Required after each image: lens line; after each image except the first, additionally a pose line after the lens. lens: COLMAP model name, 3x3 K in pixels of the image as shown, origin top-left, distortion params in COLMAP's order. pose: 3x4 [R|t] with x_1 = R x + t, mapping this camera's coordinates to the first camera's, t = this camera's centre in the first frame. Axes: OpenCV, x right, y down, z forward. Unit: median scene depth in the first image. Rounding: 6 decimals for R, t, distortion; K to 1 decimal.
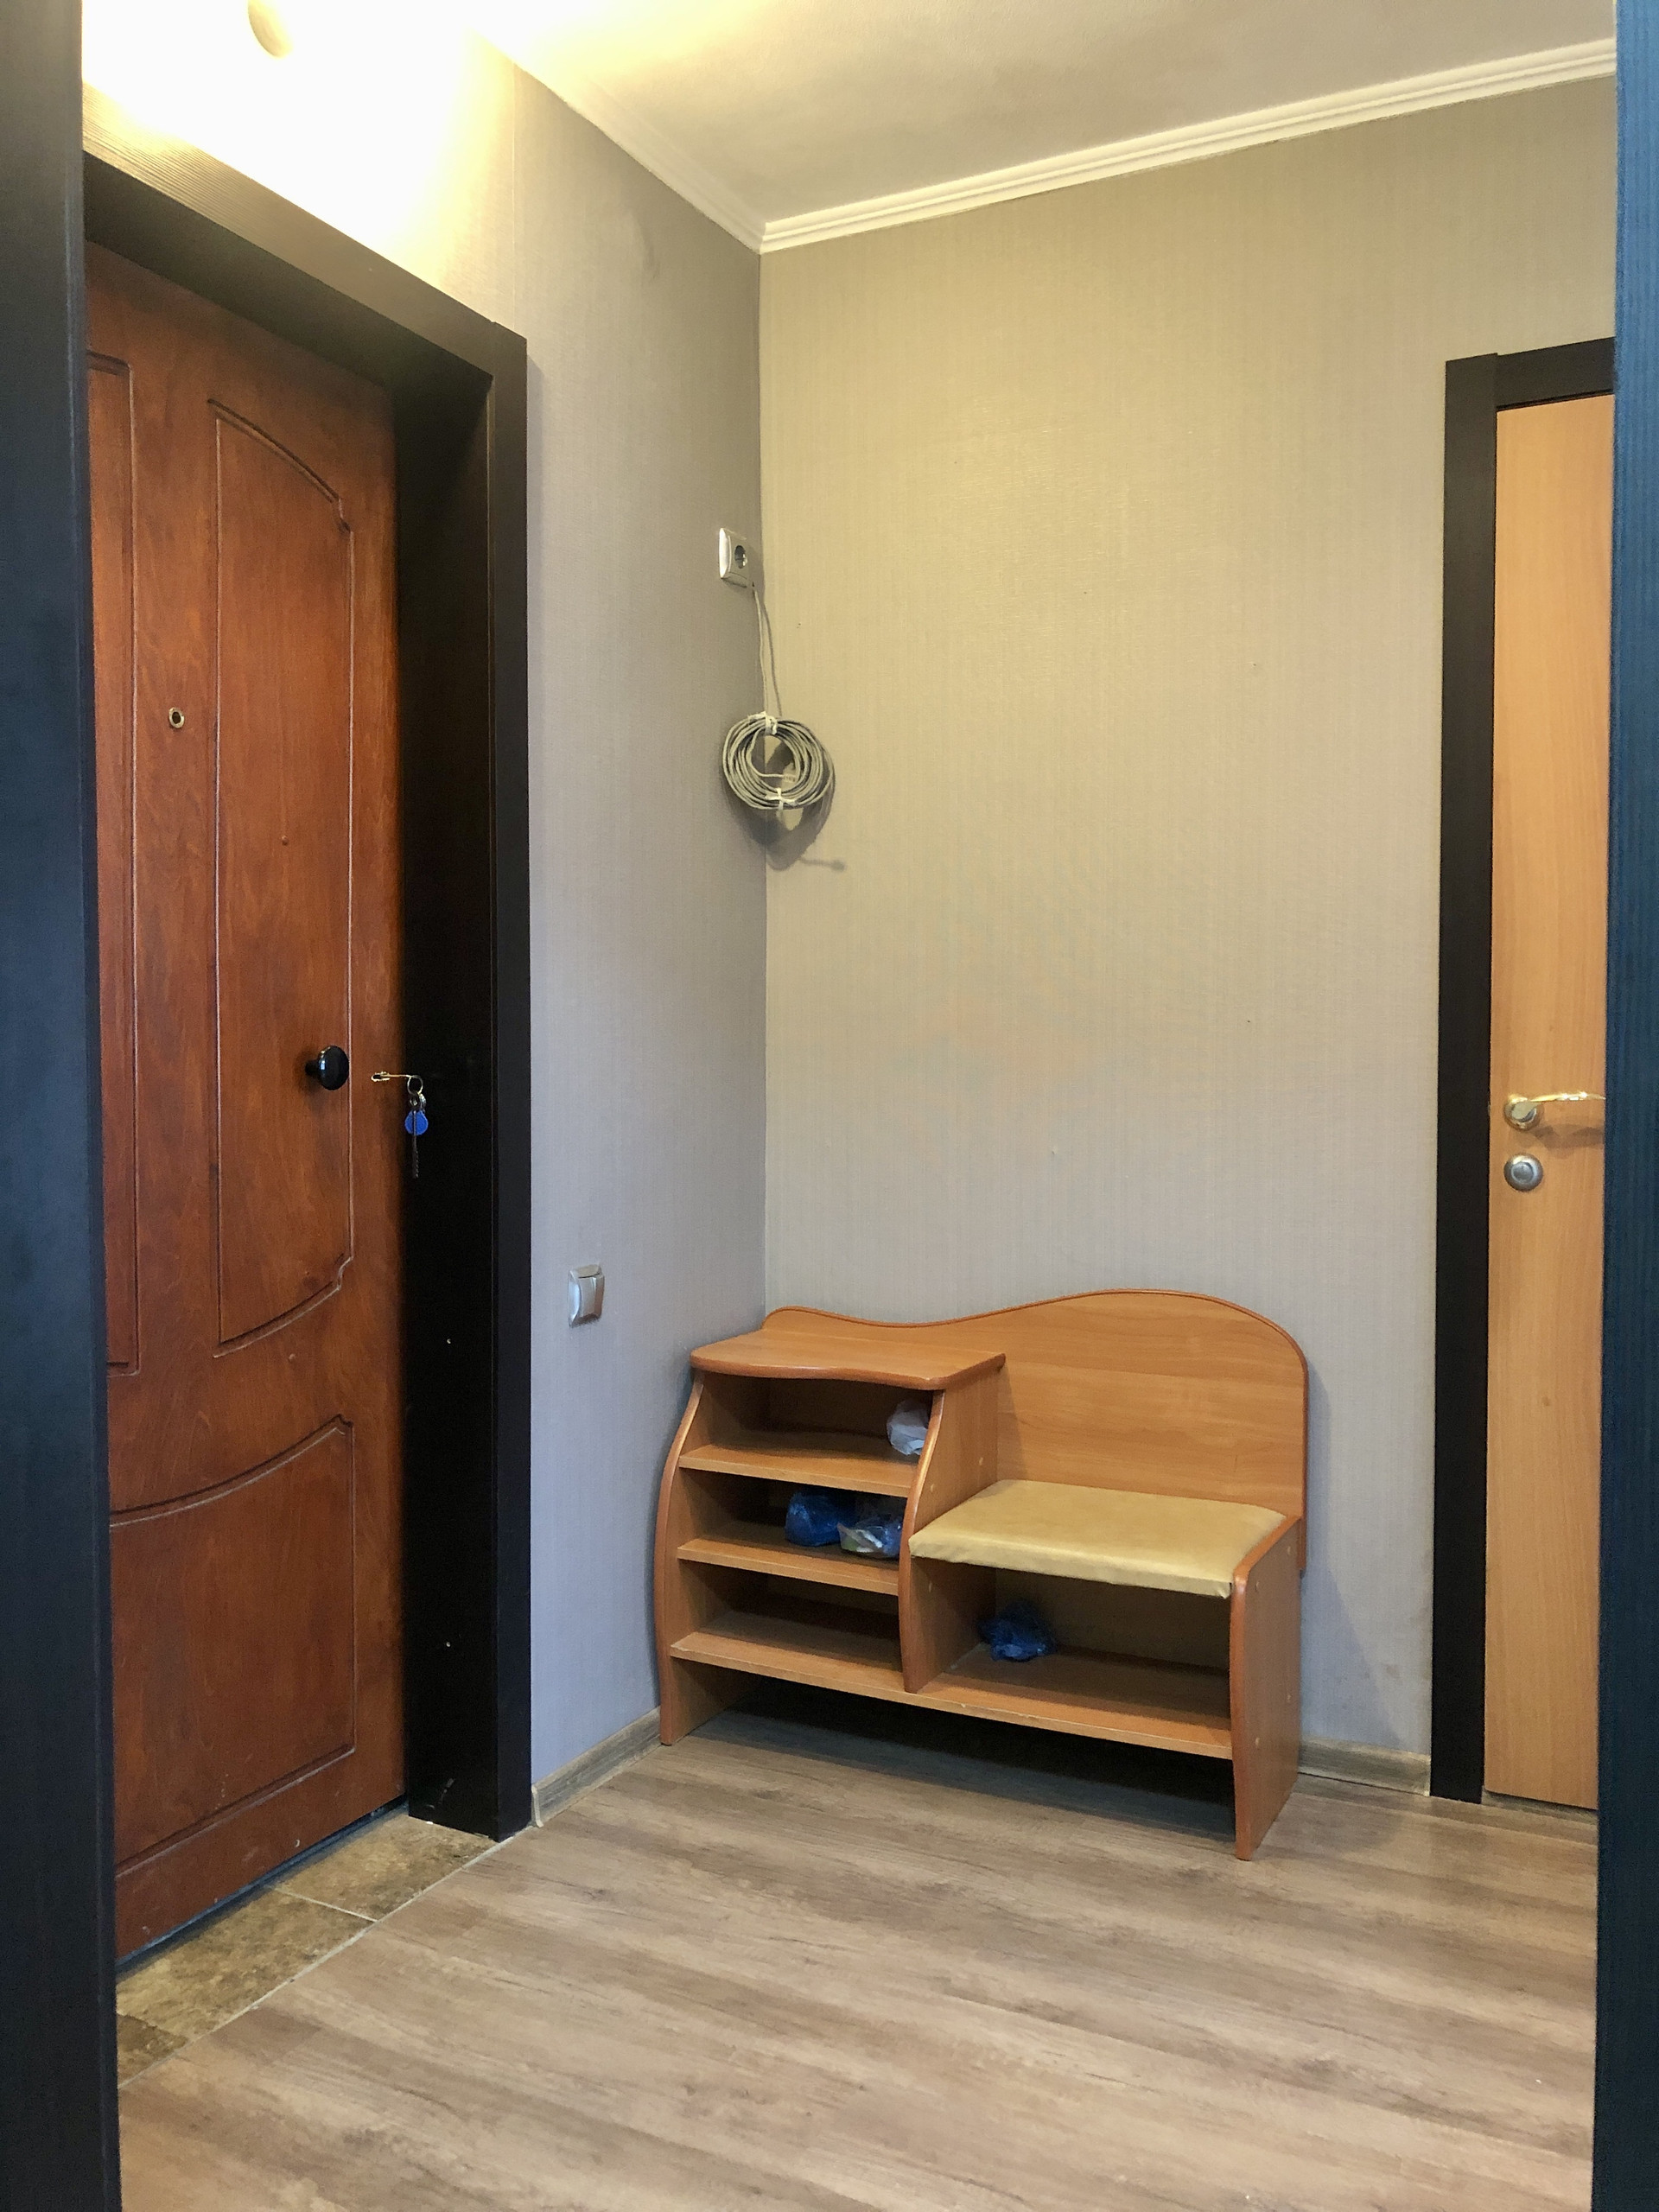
lens RADIAL K [[1814.1, 0, 837.8], [0, 1814.1, 1115.5], [0, 0, 1]] dist [0.016398, -0.020195]
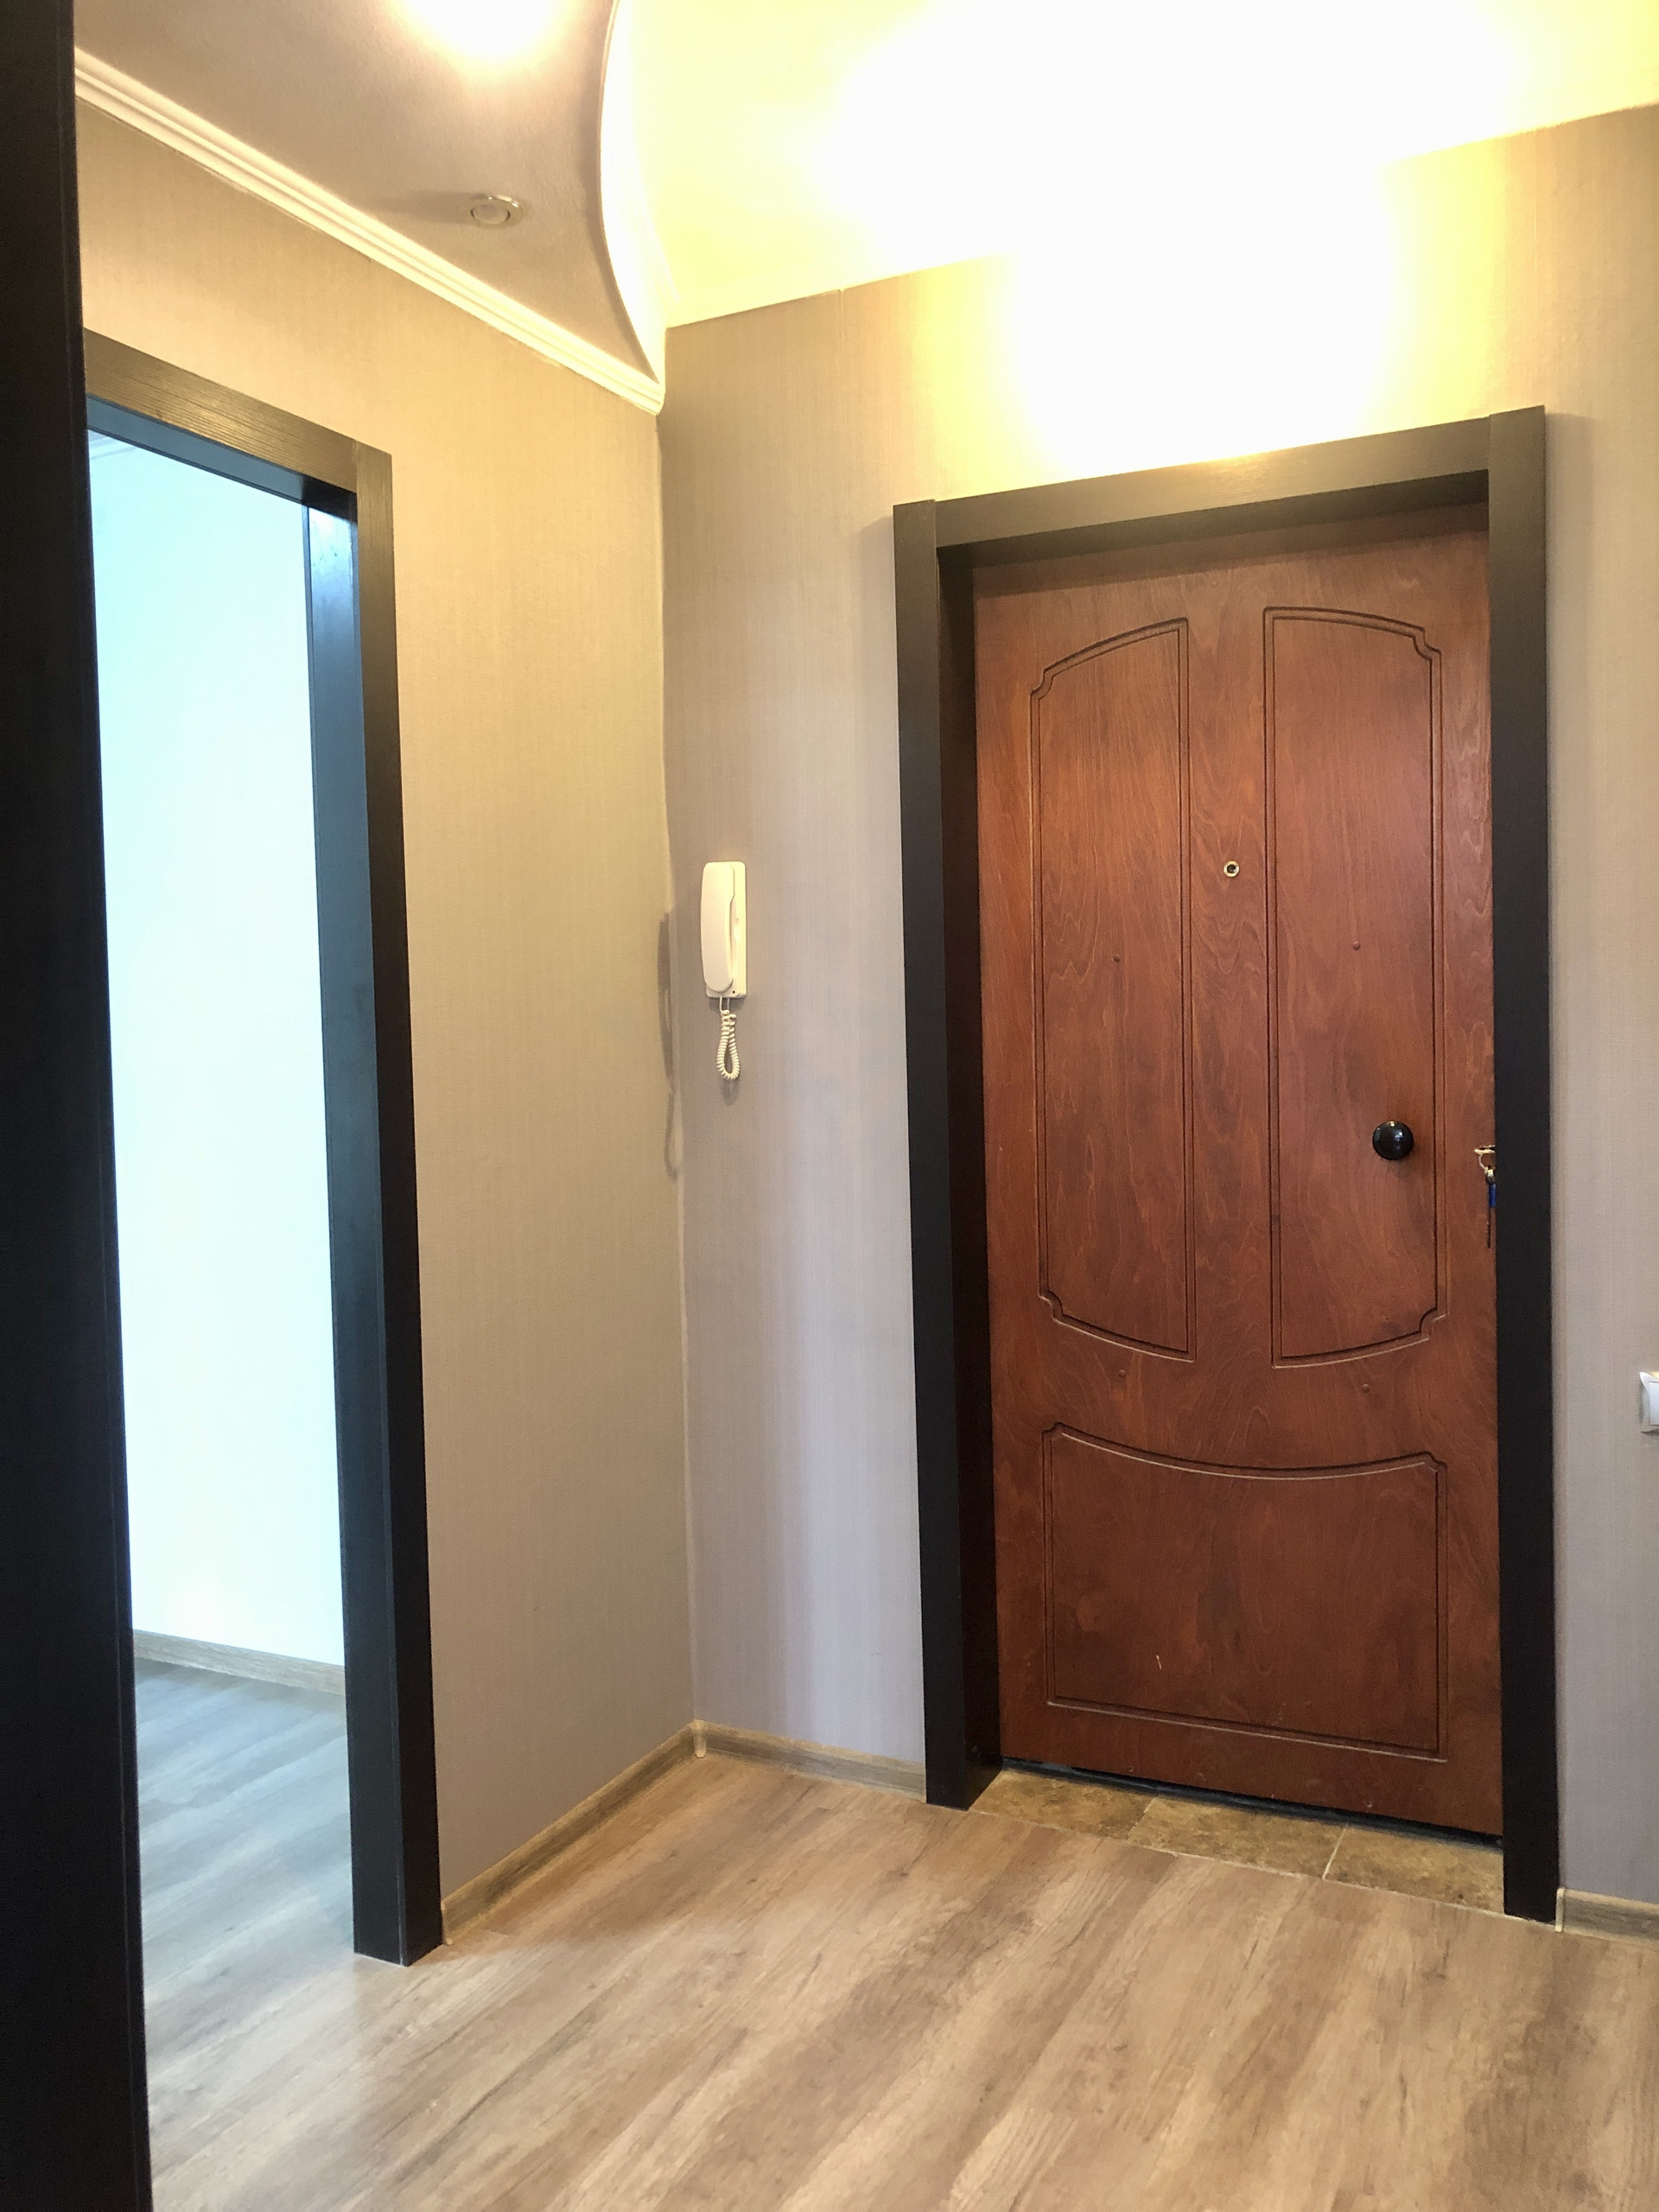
lens RADIAL K [[1814.1, 0, 837.1], [0, 1814.1, 1099.3], [0, 0, 1]] dist [0.016398, -0.020195]
pose [[-0.016465, 0.033002, -0.999320, 0.970344], [-0.016394, 0.999312, 0.033272, -0.094721], [0.999730, 0.016931, -0.015912, 0.759273]]
